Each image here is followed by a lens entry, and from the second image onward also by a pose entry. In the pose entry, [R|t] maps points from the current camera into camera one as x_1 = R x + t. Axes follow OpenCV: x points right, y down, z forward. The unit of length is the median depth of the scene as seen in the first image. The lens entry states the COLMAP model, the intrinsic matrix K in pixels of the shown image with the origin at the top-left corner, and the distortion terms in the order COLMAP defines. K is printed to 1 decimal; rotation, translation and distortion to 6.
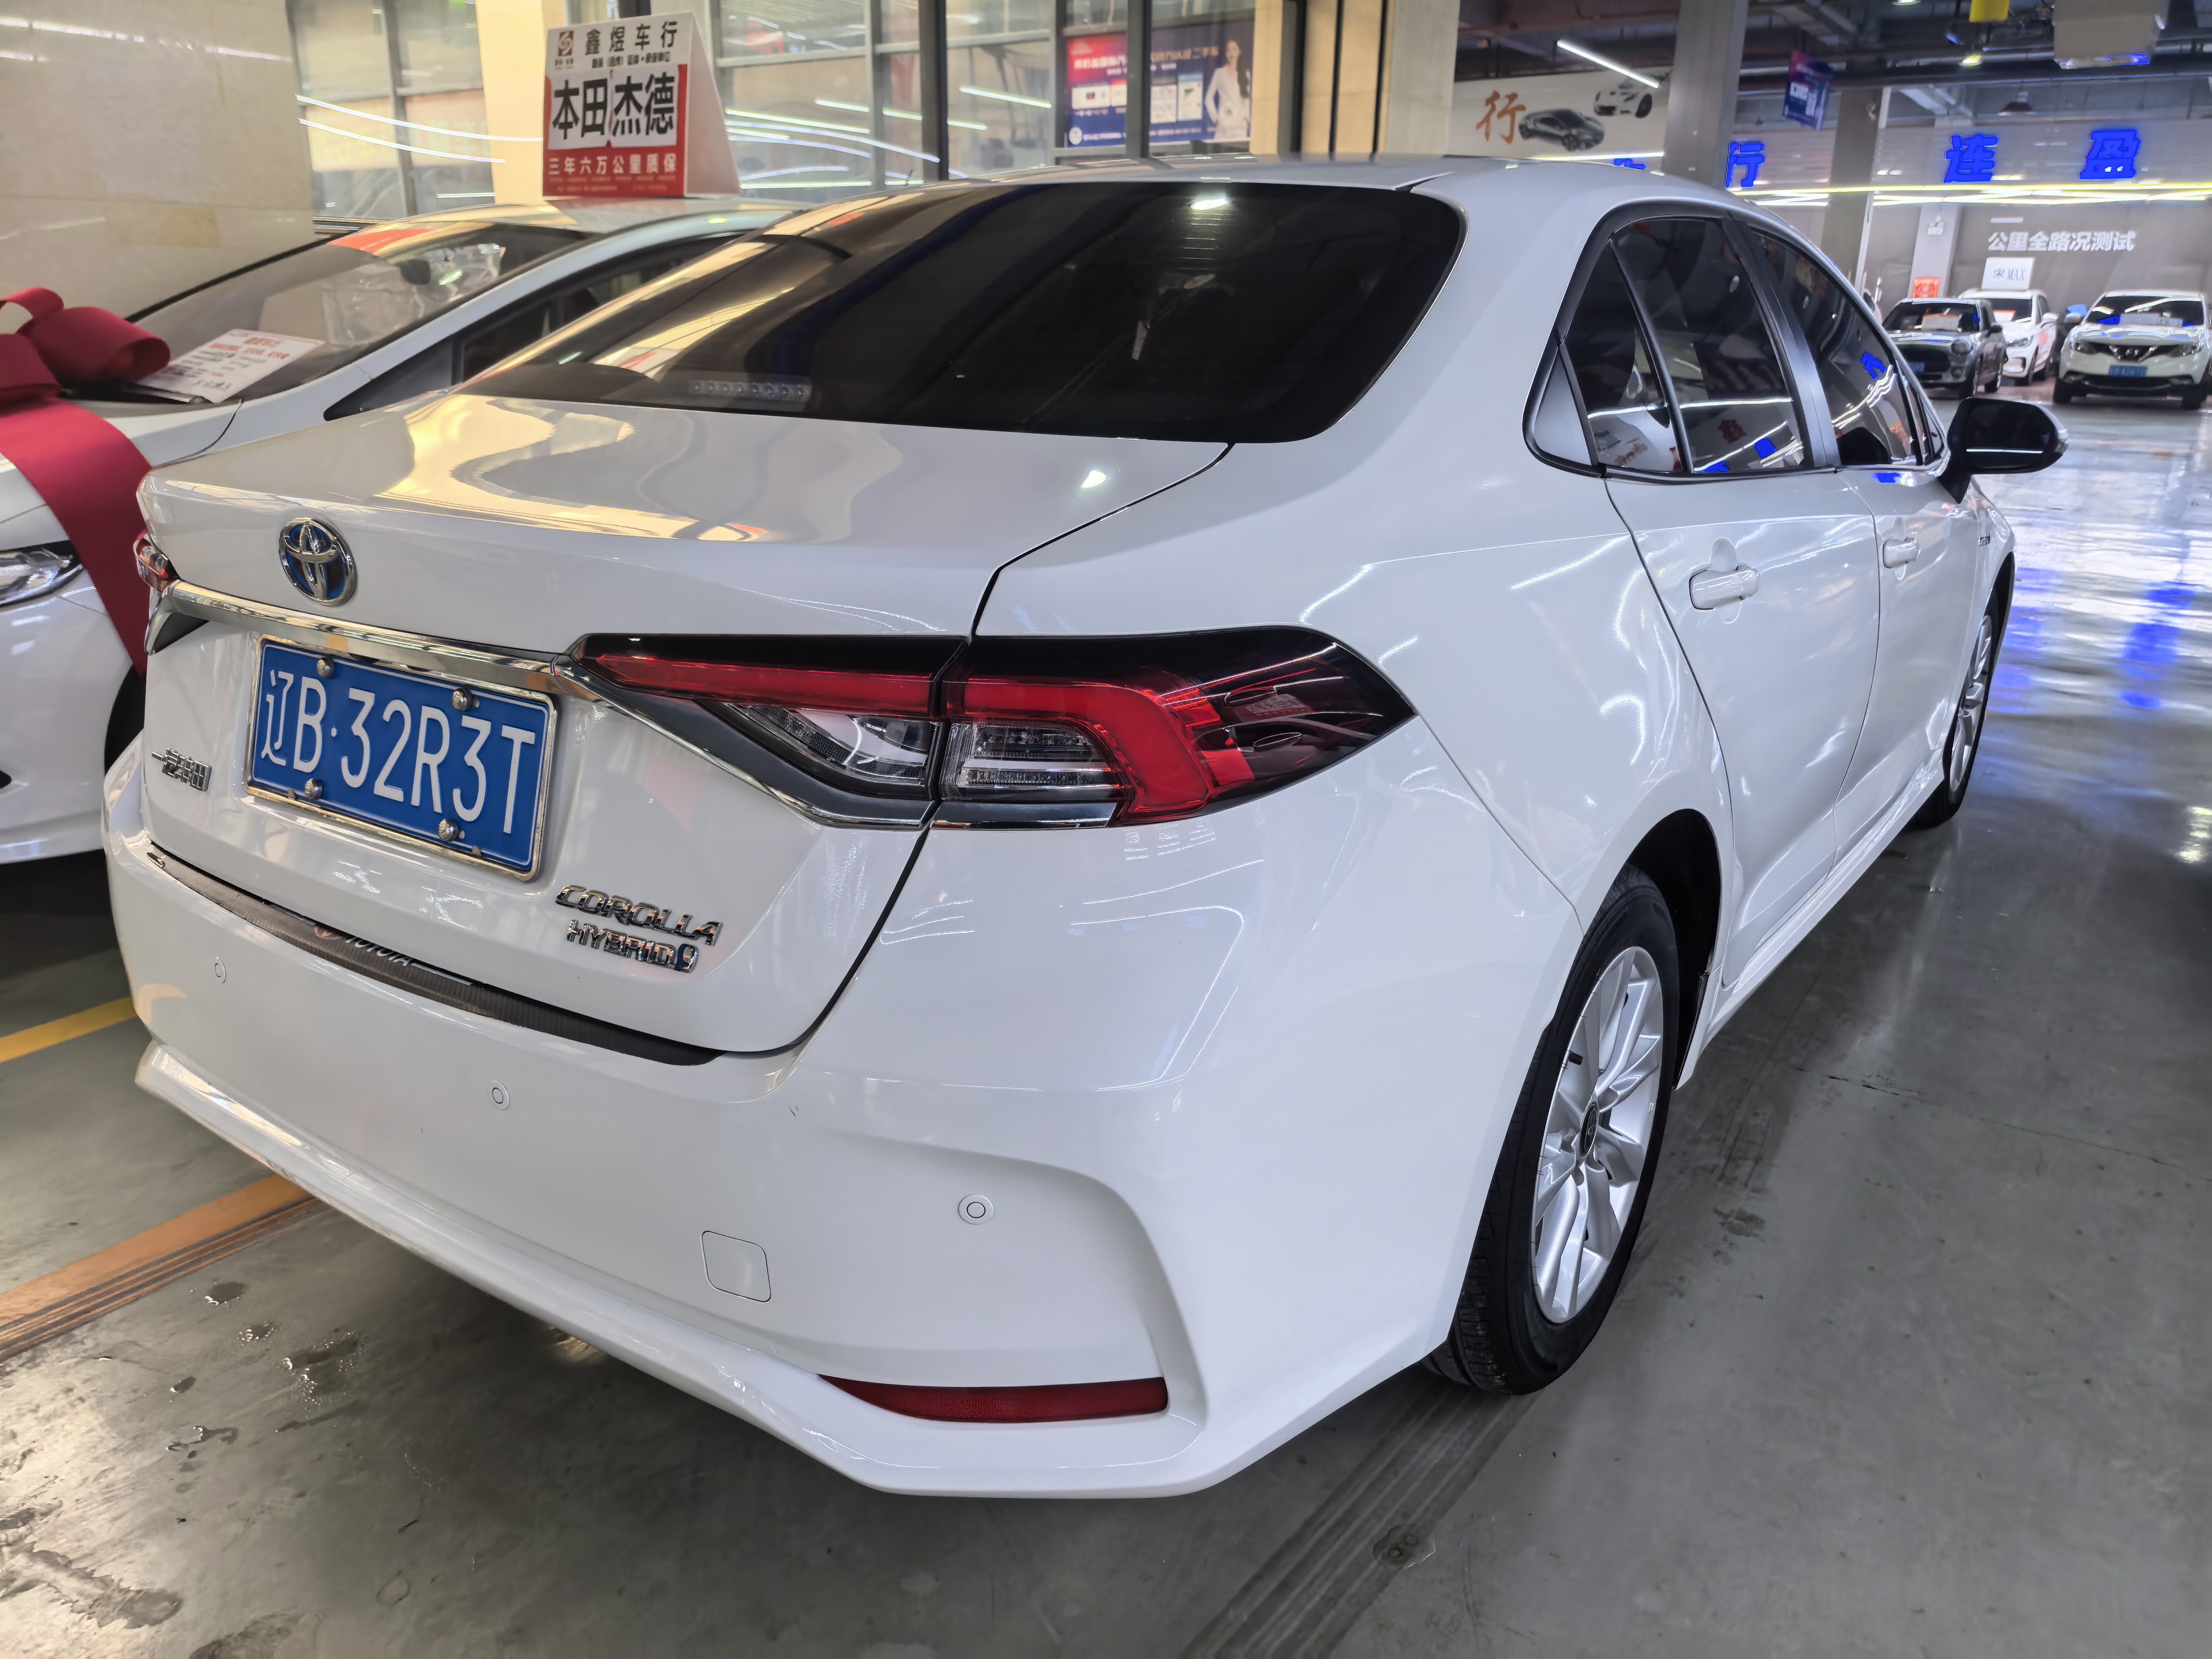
lens RADIAL K [[1644.0, 0, 1110.4], [0, 1644.0, 841.1], [0, 0, 1]] dist [0.048492, -0.046548]
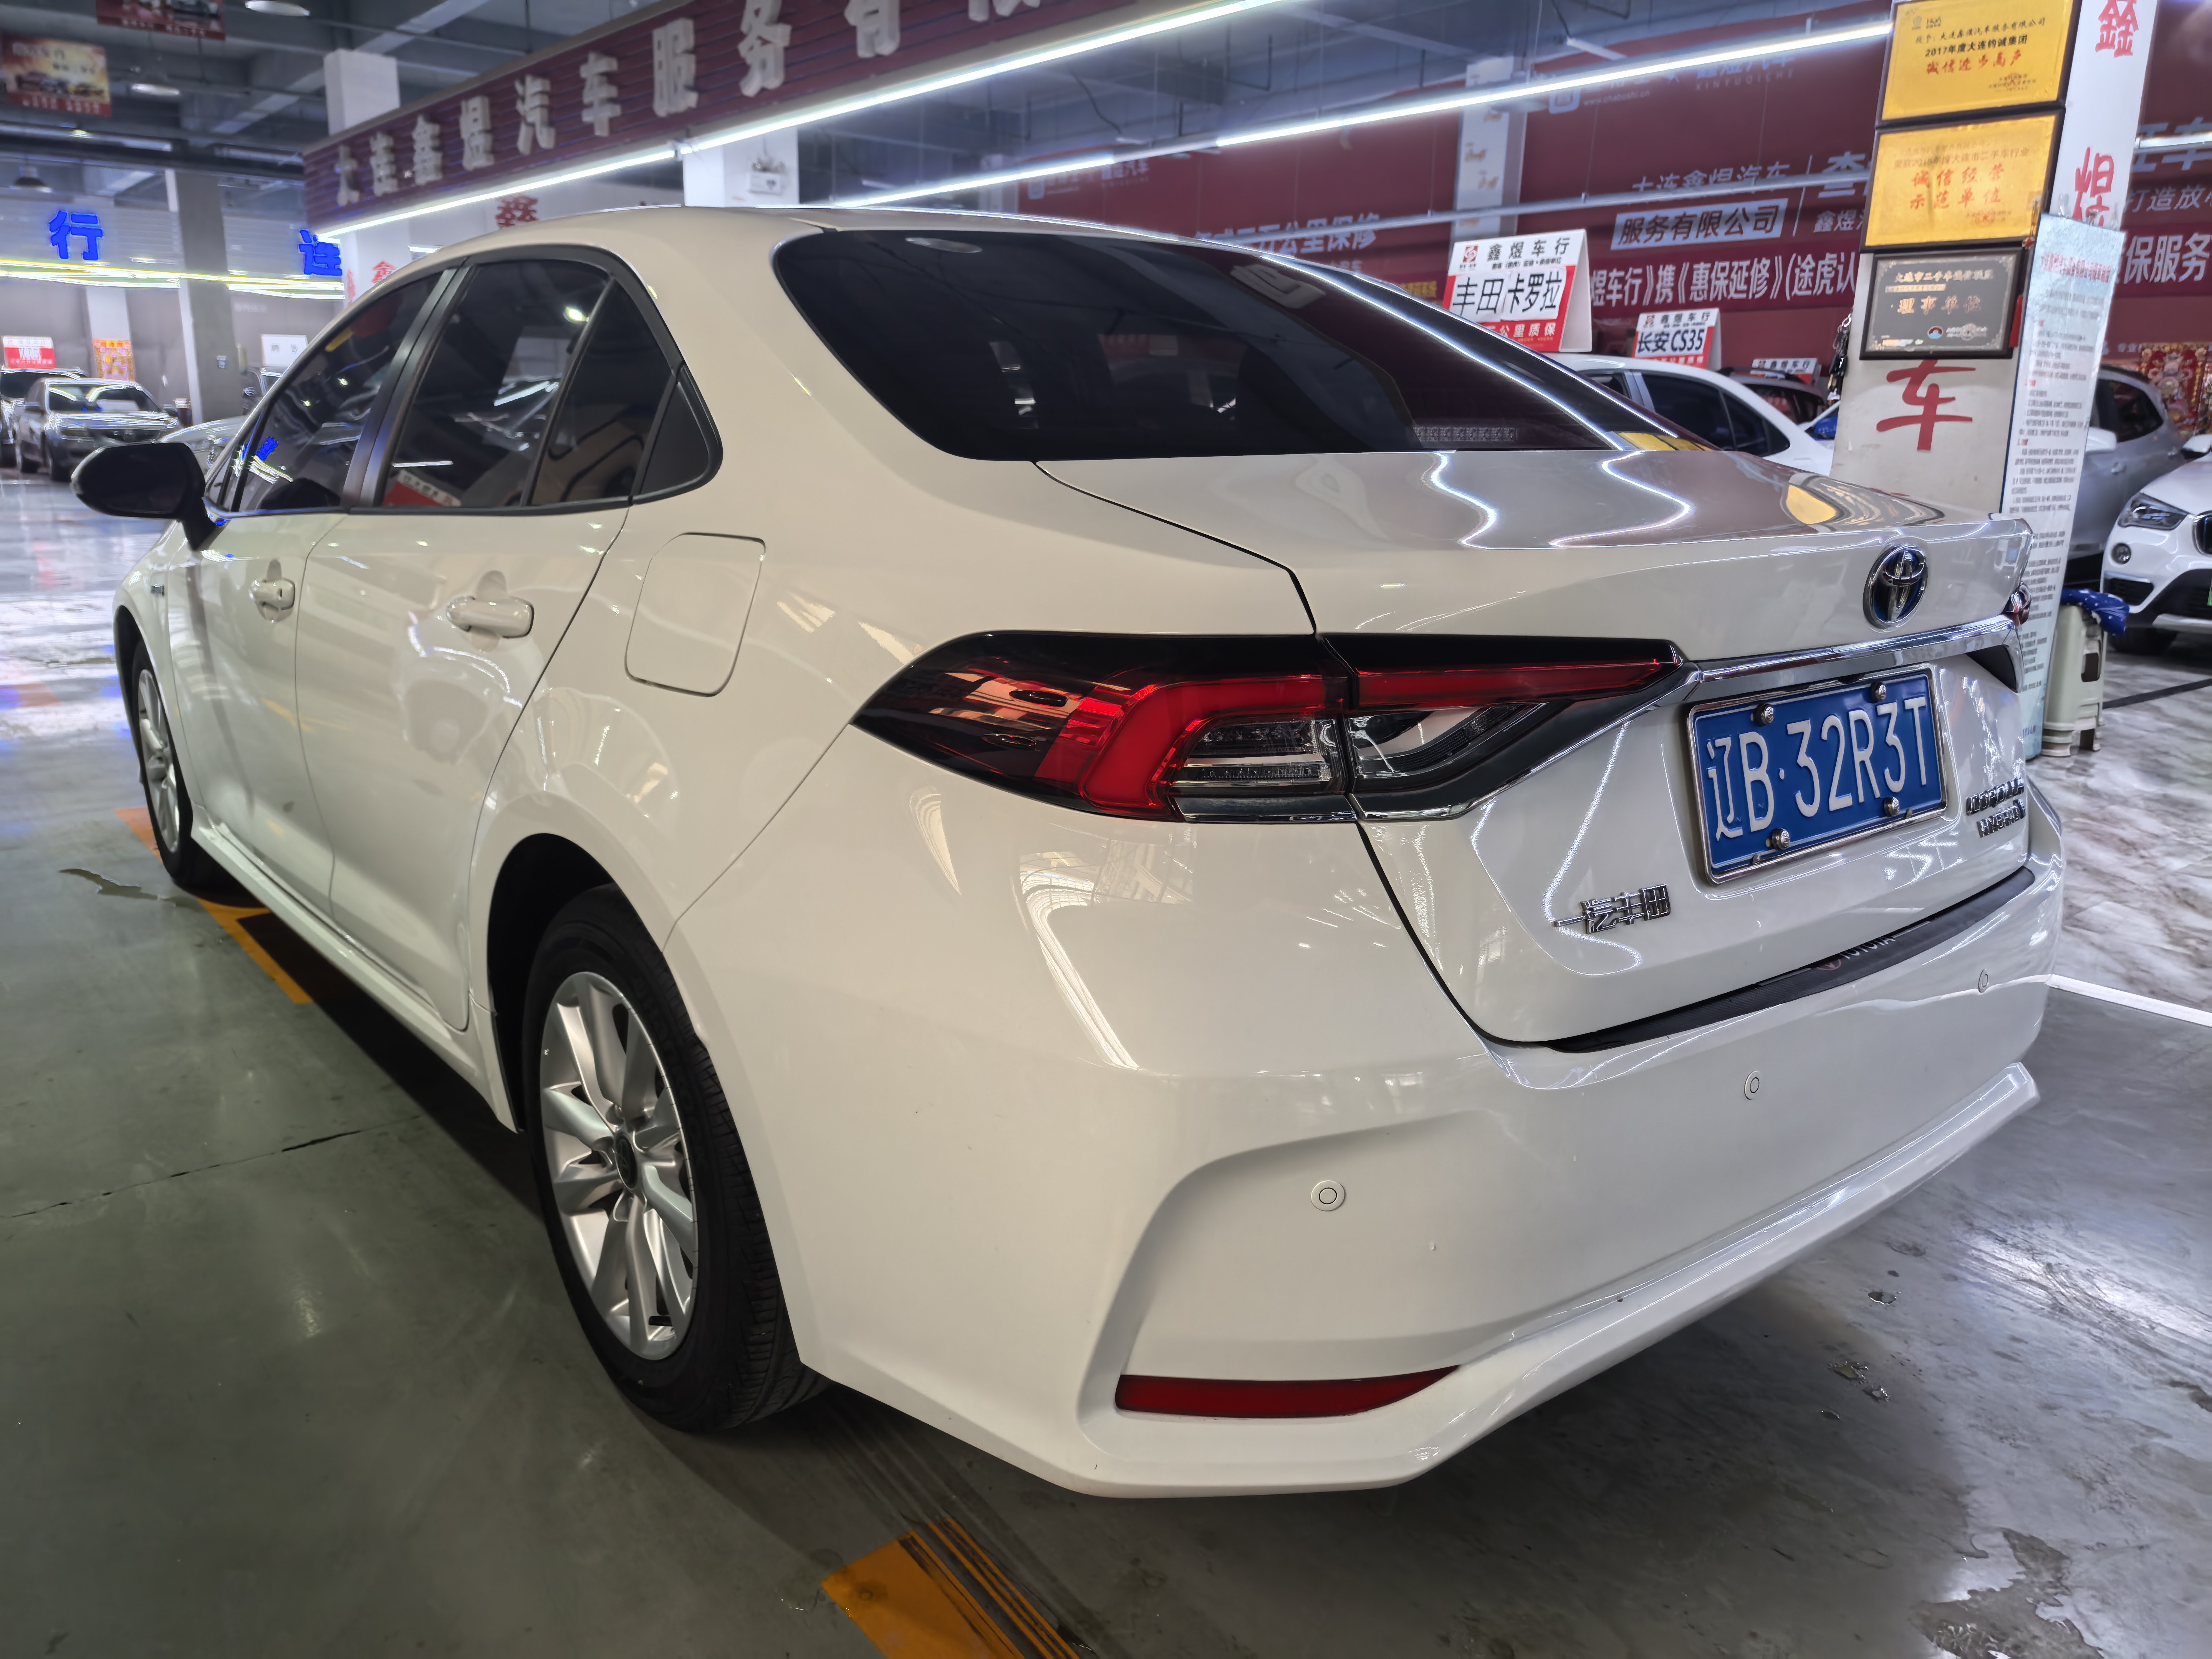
lens RADIAL K [[1644.0, 0, 1111.1], [0, 1644.0, 840.3], [0, 0, 1]] dist [0.048492, -0.046548]
pose [[0.252989, -0.249723, 0.934684, -1.471463], [0.289064, 0.941493, 0.173302, -0.308676], [-0.923276, 0.226340, 0.310373, 1.053394]]
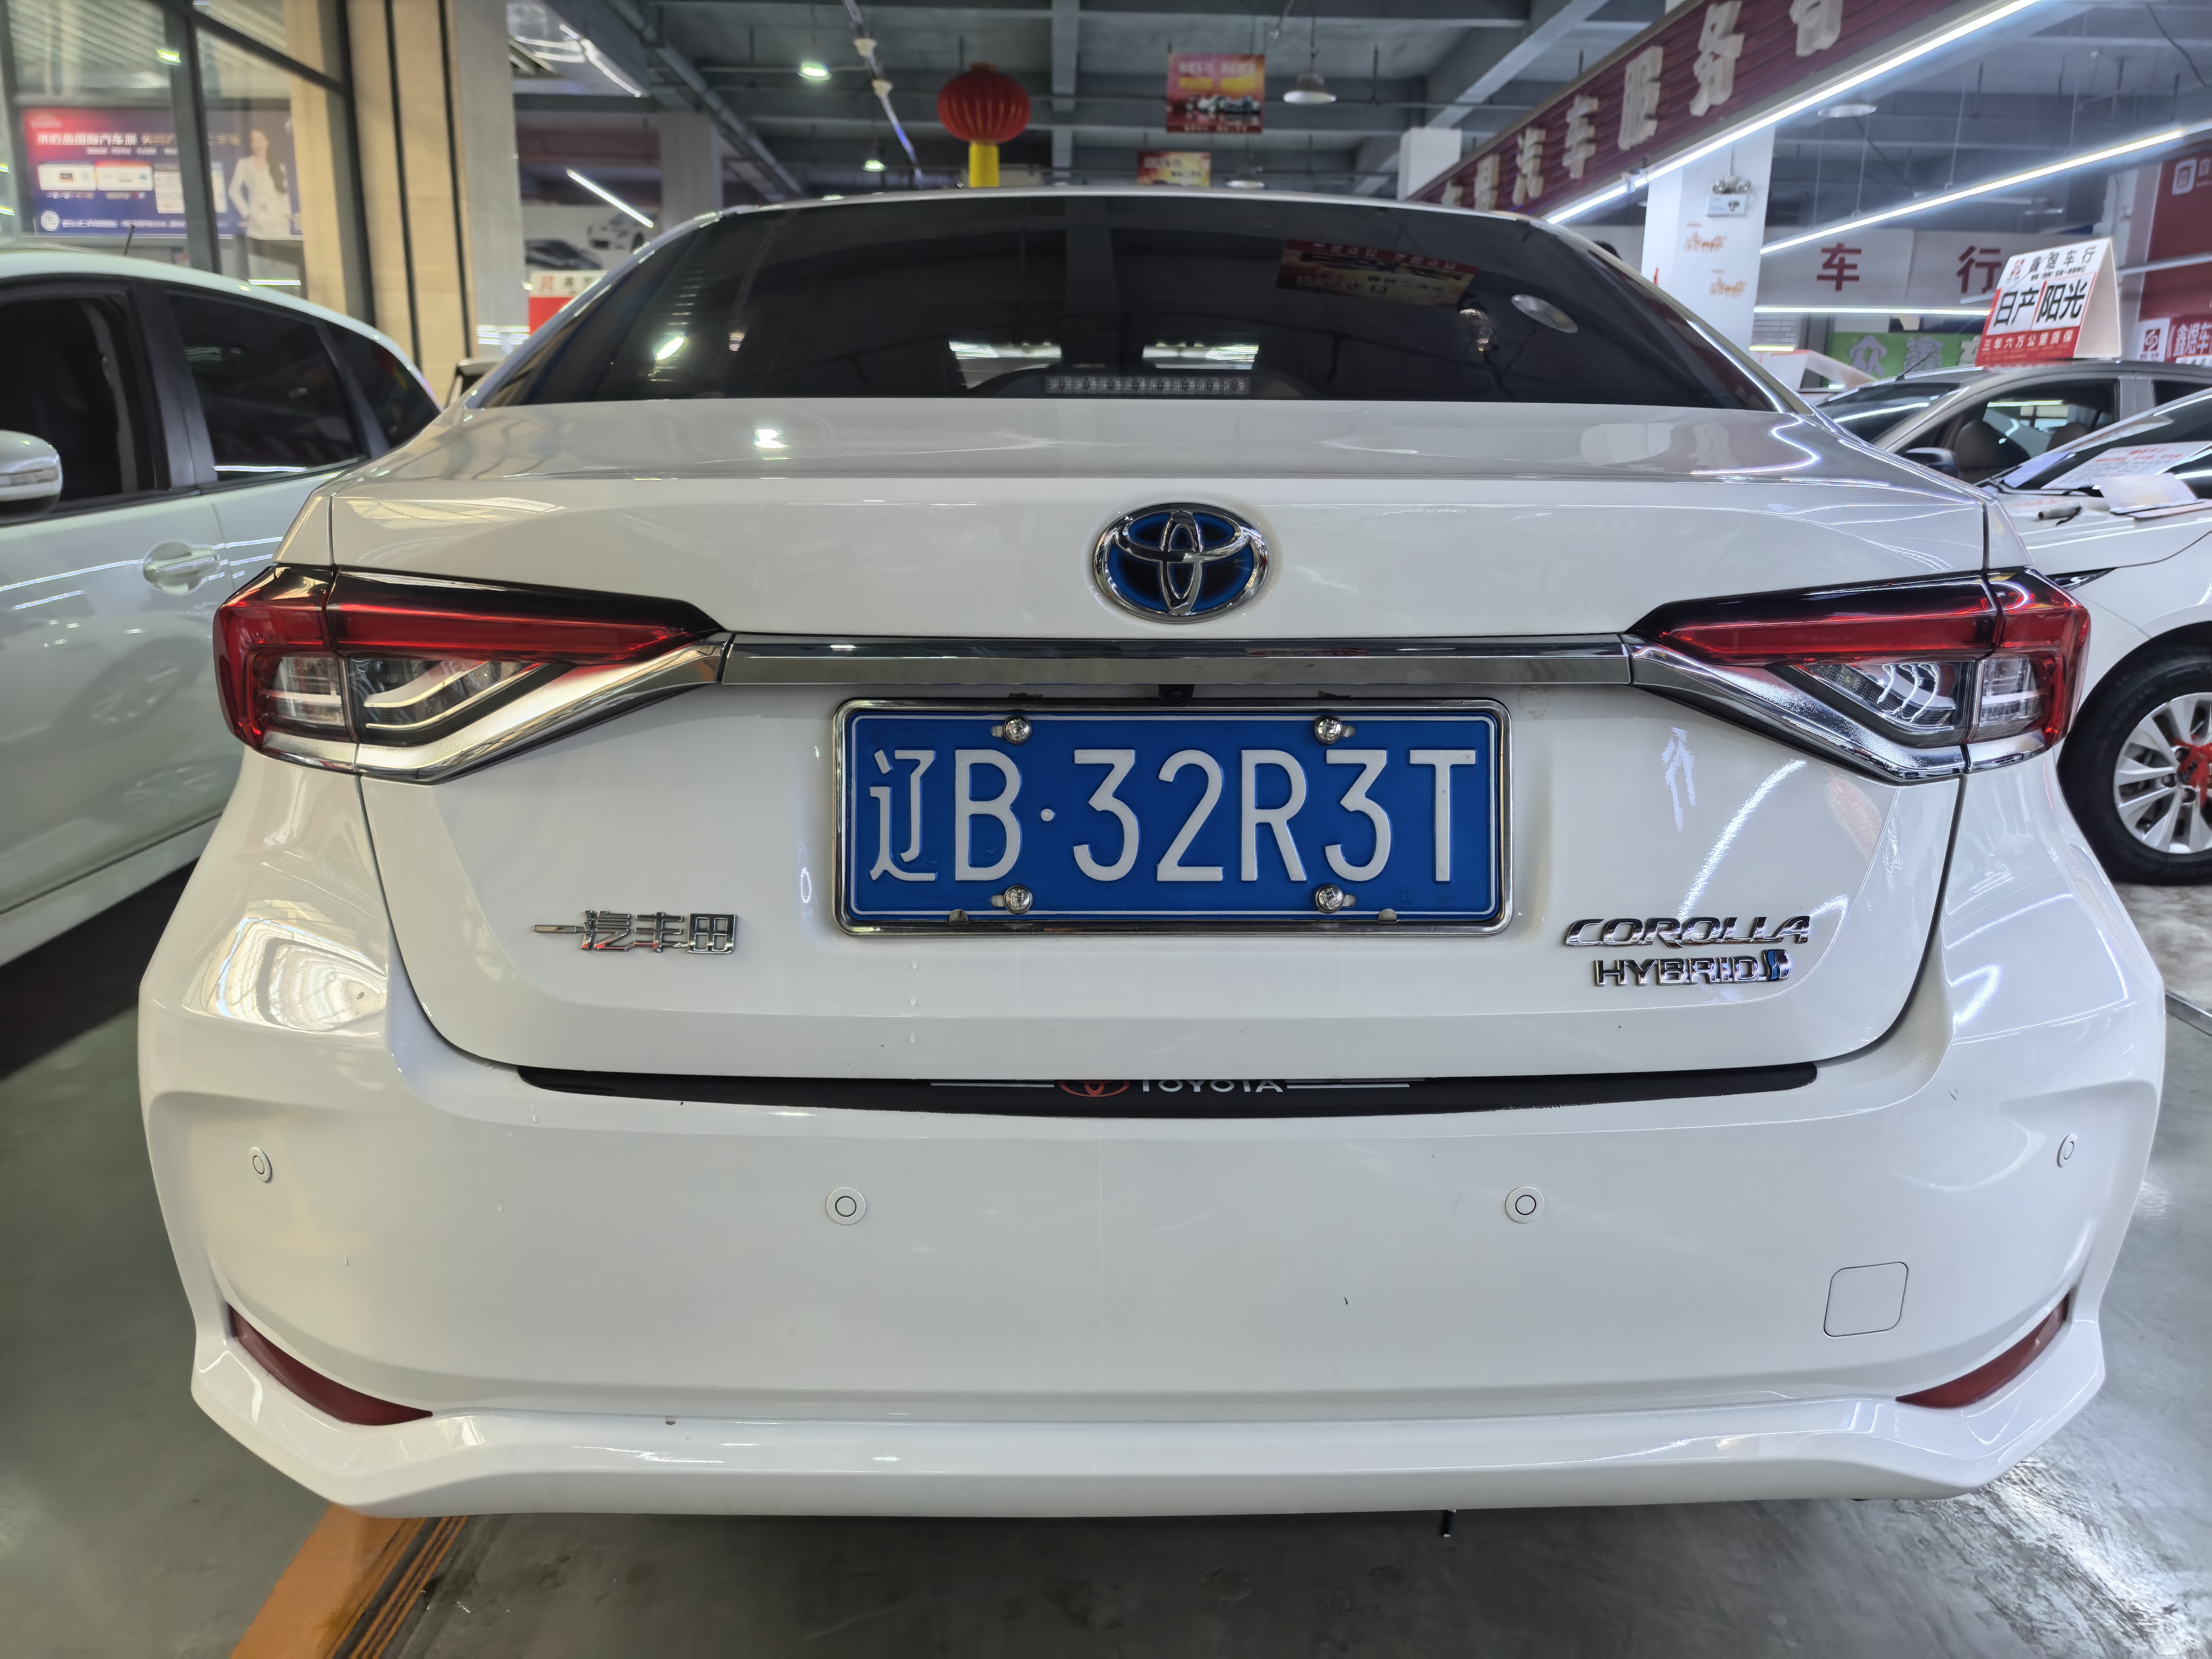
lens RADIAL K [[1644.0, 0, 1098.8], [0, 1644.0, 829.9], [0, 0, 1]] dist [0.048492, -0.046548]
pose [[0.800816, -0.139077, 0.582538, -0.855645], [0.188273, 0.981813, -0.024419, -0.036973], [-0.568547, 0.129231, 0.812436, 0.396387]]
